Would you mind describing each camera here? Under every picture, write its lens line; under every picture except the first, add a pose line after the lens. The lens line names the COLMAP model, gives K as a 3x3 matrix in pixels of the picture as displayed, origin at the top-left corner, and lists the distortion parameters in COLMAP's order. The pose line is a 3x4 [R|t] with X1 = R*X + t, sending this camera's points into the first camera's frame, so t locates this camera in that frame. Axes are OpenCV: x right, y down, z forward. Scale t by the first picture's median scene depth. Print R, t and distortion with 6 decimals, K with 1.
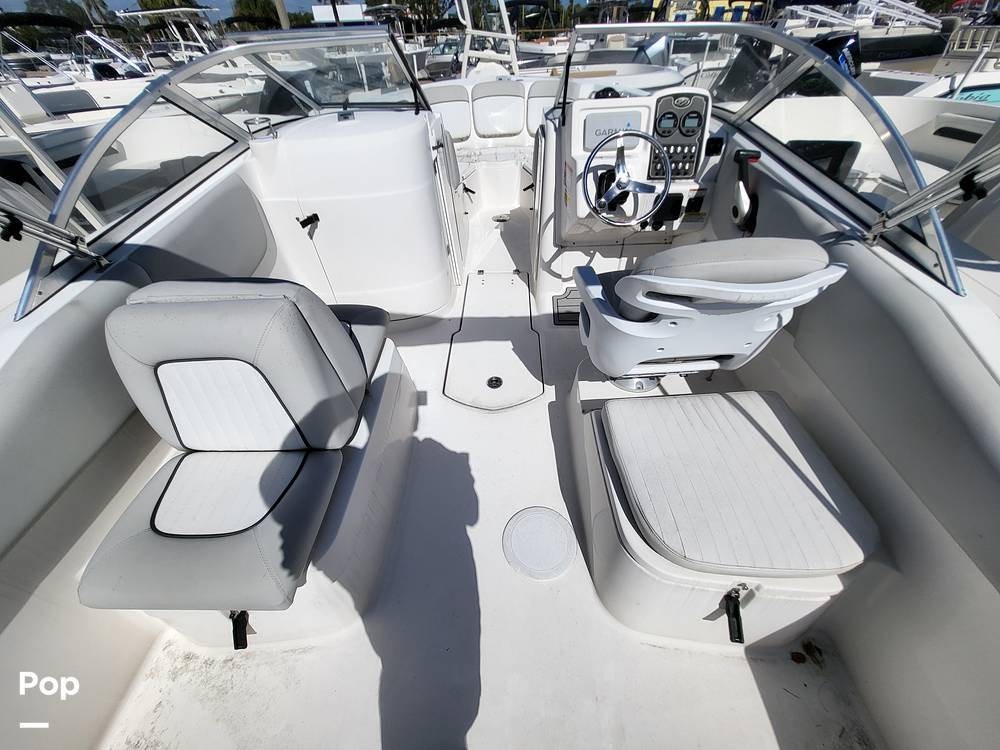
lens RADIAL K [[392.0, 0, 501.2], [0, 392.0, 372.5], [0, 0, 1]] dist [-0.000363, 0.000552]
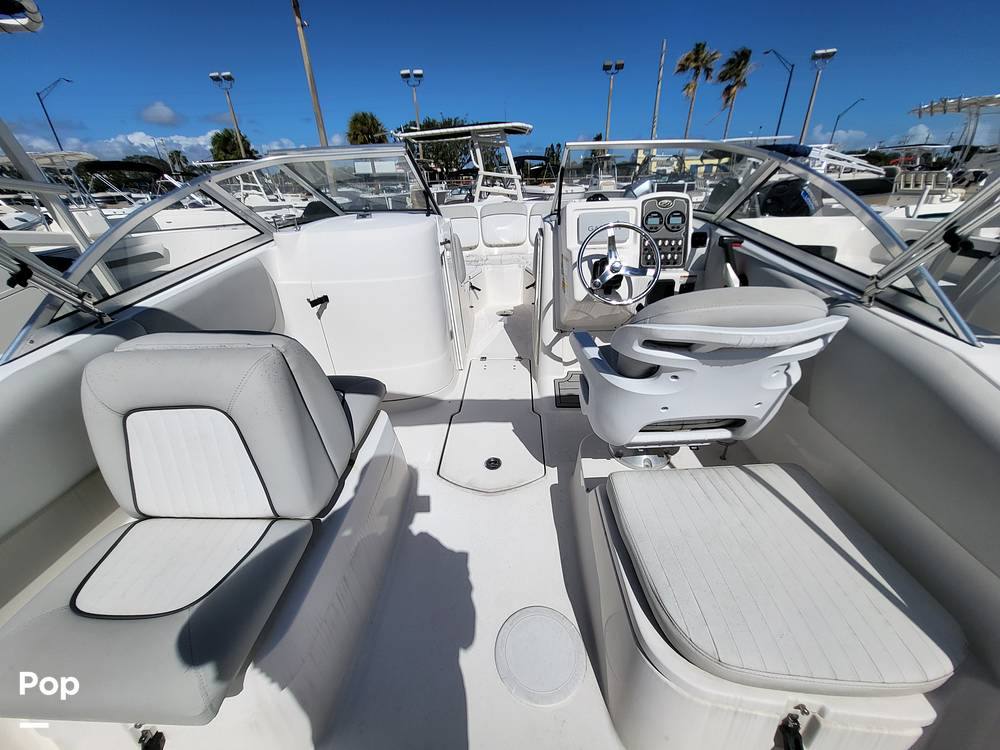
lens RADIAL K [[391.6, 0, 501.8], [0, 391.6, 372.2], [0, 0, 1]] dist [0.001773, -0.000285]
pose [[0.999800, 0.011155, -0.016576, 0.017423], [-0.015066, 0.965811, -0.258811, 0.055241], [0.013122, 0.259009, 0.965786, 0.036874]]
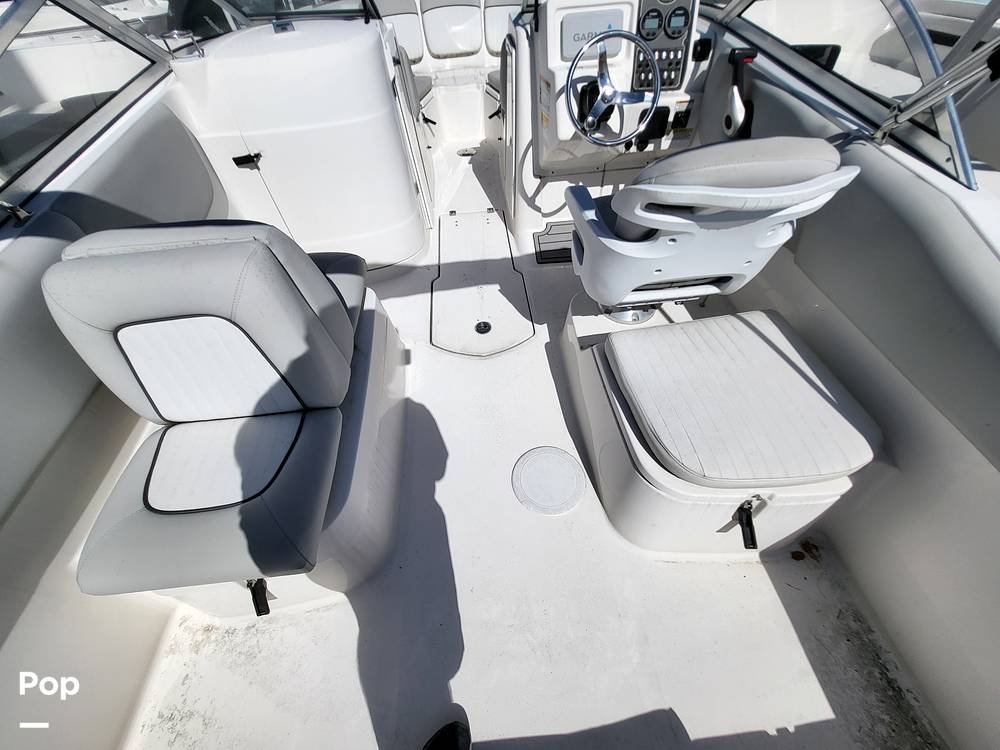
lens RADIAL K [[393.0, 0, 501.0], [0, 393.0, 371.8], [0, 0, 1]] dist [0.000908, -0.000027]
pose [[0.993911, -0.088425, 0.065741, -0.044862], [0.079820, 0.989111, 0.123642, 0.016128], [-0.075959, -0.117642, 0.990147, 0.028499]]
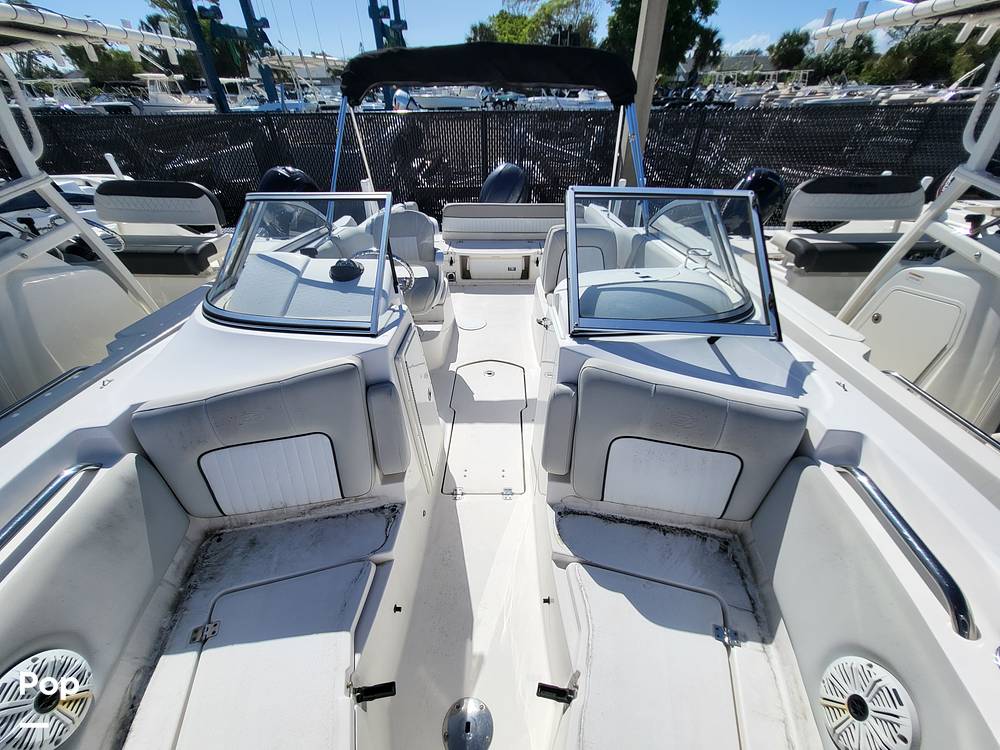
lens RADIAL K [[392.3, 0, 500.8], [0, 392.3, 371.5], [0, 0, 1]] dist [0.000881, -0.000273]
pose [[-0.999203, 0.036334, 0.016544, -0.080688], [0.023968, 0.214519, 0.976426, -1.342069], [0.031928, 0.976044, -0.215219, 1.265082]]
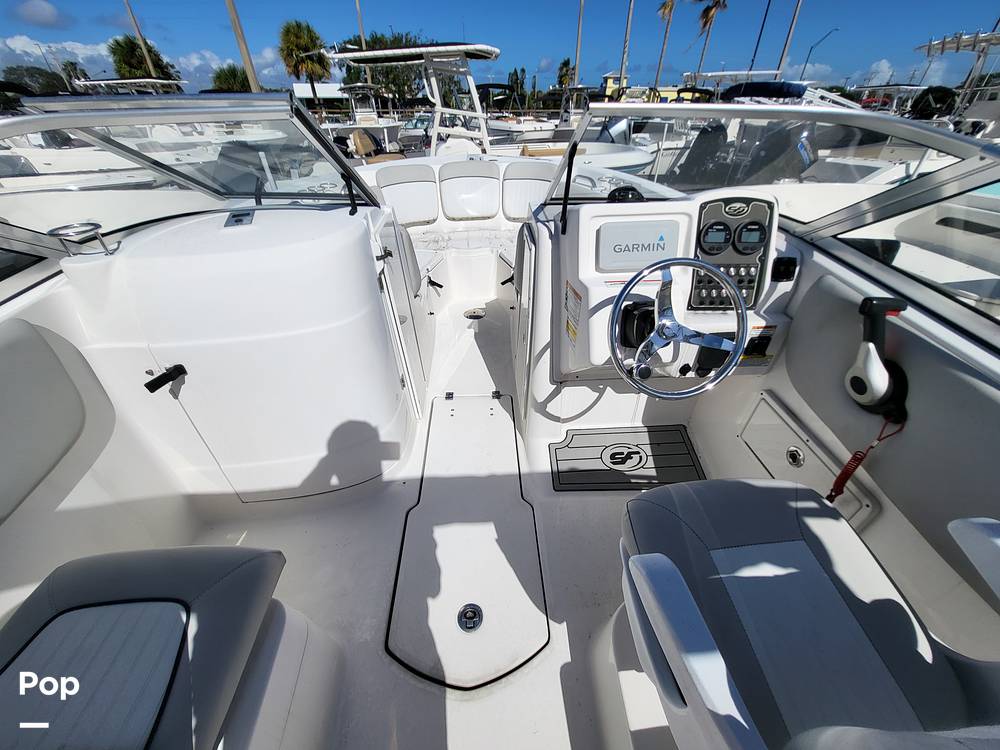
lens RADIAL K [[392.3, 0, 500.8], [0, 392.3, 371.5], [0, 0, 1]] dist [0.000881, -0.000273]
pose [[0.997697, -0.014202, 0.066321, -0.003730], [0.022672, 0.991415, -0.128772, -0.273374], [-0.063923, 0.129980, 0.989454, 0.316171]]
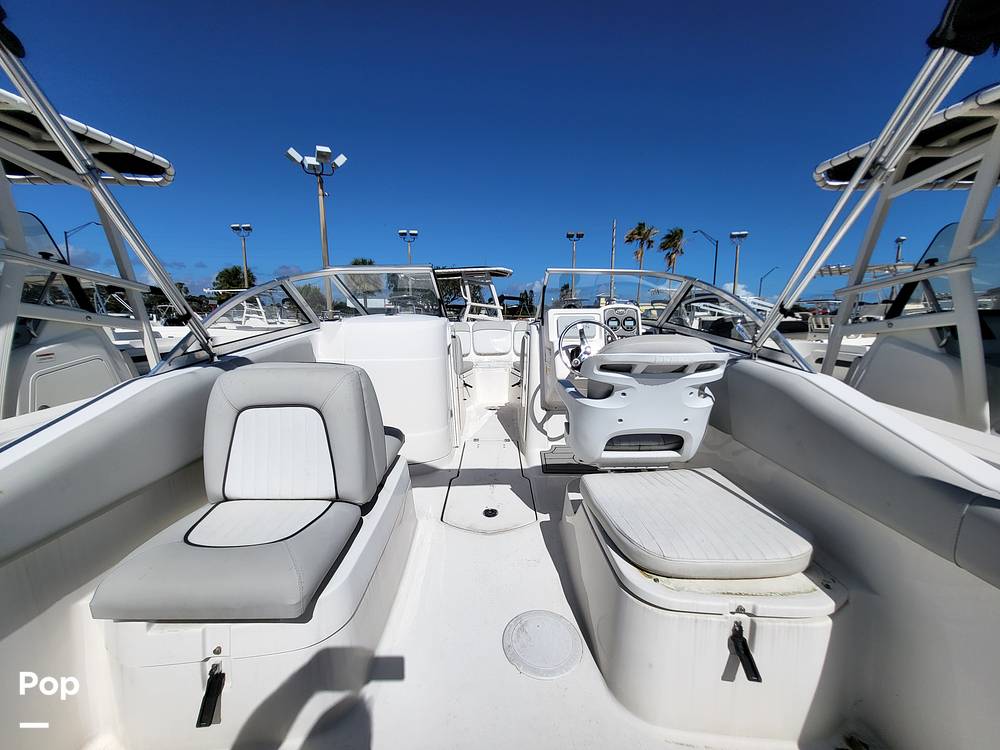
lens RADIAL K [[392.3, 0, 500.8], [0, 392.3, 371.5], [0, 0, 1]] dist [0.000881, -0.000273]
pose [[0.998811, 0.032133, 0.036659, -0.038797], [-0.006614, 0.834381, -0.551148, 0.280482], [-0.048298, 0.550251, 0.833602, -0.090726]]
